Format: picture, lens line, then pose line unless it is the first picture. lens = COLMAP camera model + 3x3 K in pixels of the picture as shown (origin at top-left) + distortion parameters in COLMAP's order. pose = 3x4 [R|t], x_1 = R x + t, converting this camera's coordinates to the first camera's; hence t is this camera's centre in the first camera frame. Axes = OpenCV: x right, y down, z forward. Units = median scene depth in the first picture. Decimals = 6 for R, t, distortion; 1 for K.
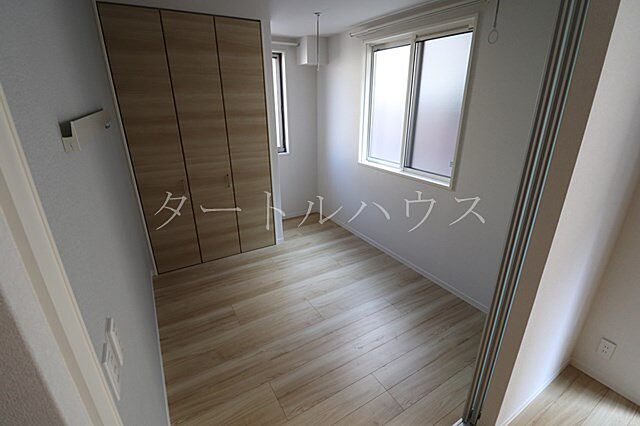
lens RADIAL K [[298.9, 0, 322.6], [0, 298.9, 212.3], [0, 0, 1]] dist [-0.014240, -0.001029]
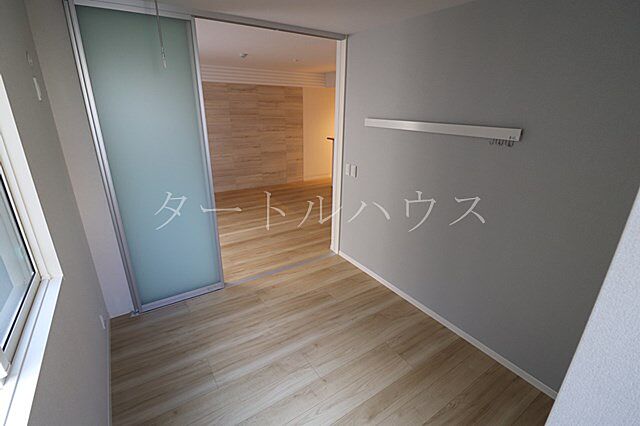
lens RADIAL K [[298.9, 0, 320.2], [0, 298.9, 213.8], [0, 0, 1]] dist [-0.014240, -0.001029]
pose [[-0.998694, -0.006704, -0.050640, -0.008838], [-0.038308, 0.754073, 0.655673, -0.561234], [0.033791, 0.656757, -0.753345, 1.406788]]
